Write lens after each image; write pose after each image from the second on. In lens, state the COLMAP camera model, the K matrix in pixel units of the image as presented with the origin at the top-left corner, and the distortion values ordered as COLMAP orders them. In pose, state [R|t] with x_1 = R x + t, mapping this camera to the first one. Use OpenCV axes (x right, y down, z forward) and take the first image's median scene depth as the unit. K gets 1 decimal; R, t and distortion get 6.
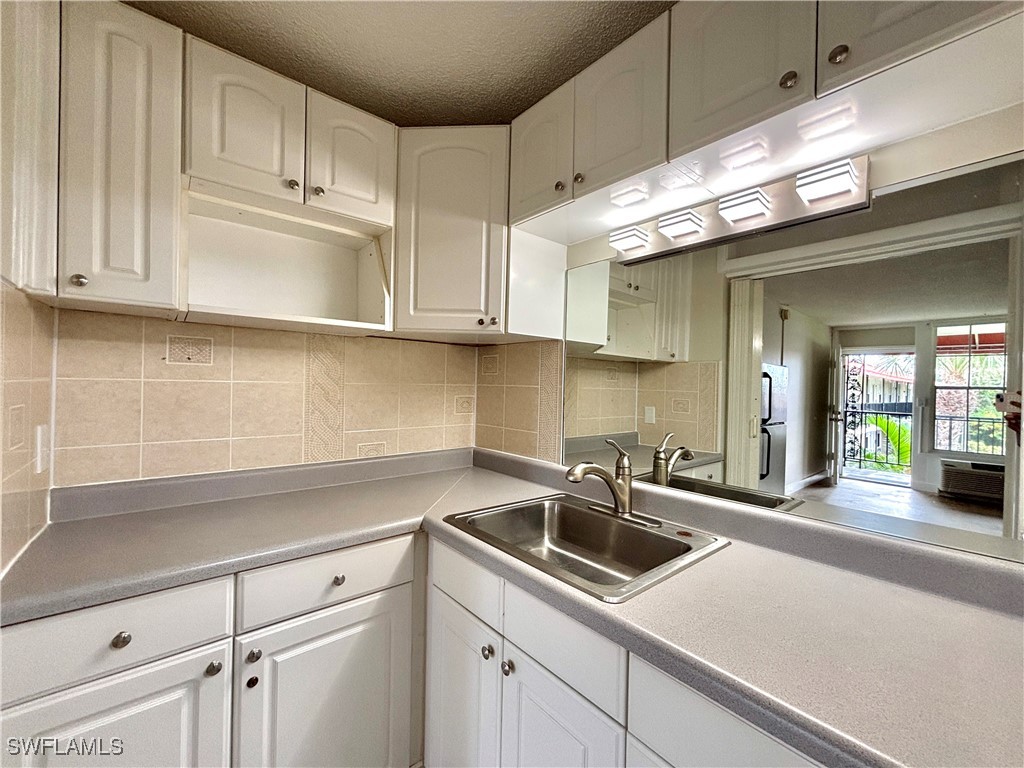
lens RADIAL K [[411.9, 0, 509.8], [0, 411.9, 384.1], [0, 0, 1]] dist [0.001401, 0.000097]
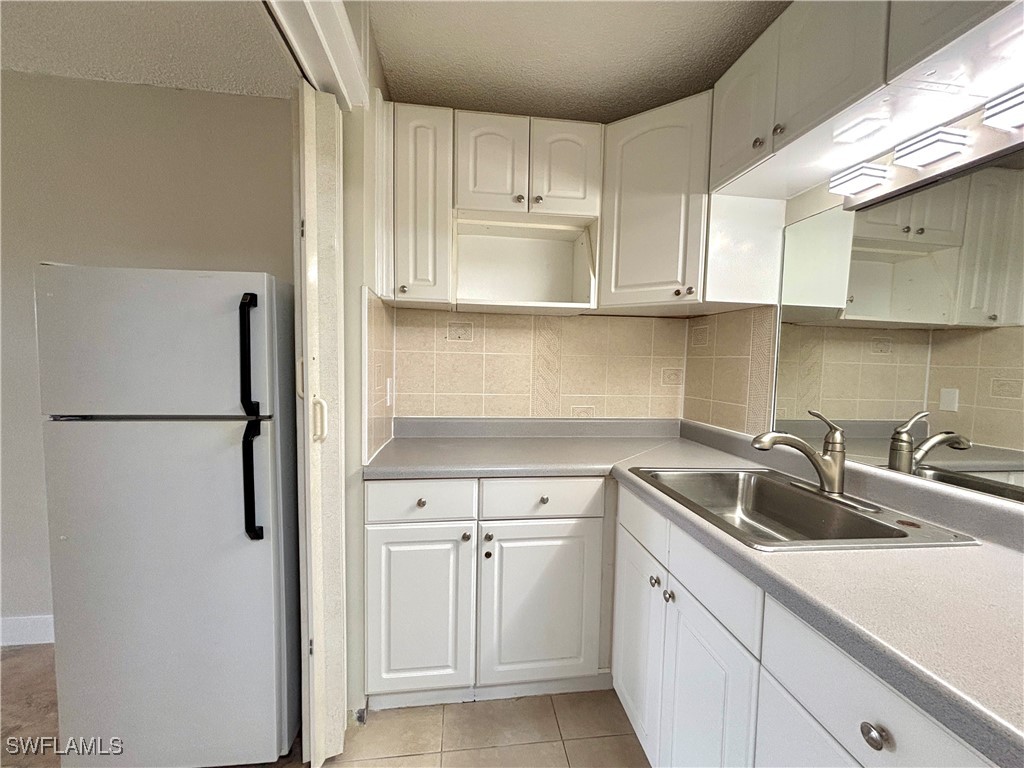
lens RADIAL K [[411.9, 0, 512.7], [0, 411.9, 386.2], [0, 0, 1]] dist [0.001401, 0.000097]
pose [[0.844484, 0.032123, -0.534616, 0.162789], [-0.005544, 0.998671, 0.051249, 0.037002], [0.535552, -0.040315, 0.843540, -0.127411]]
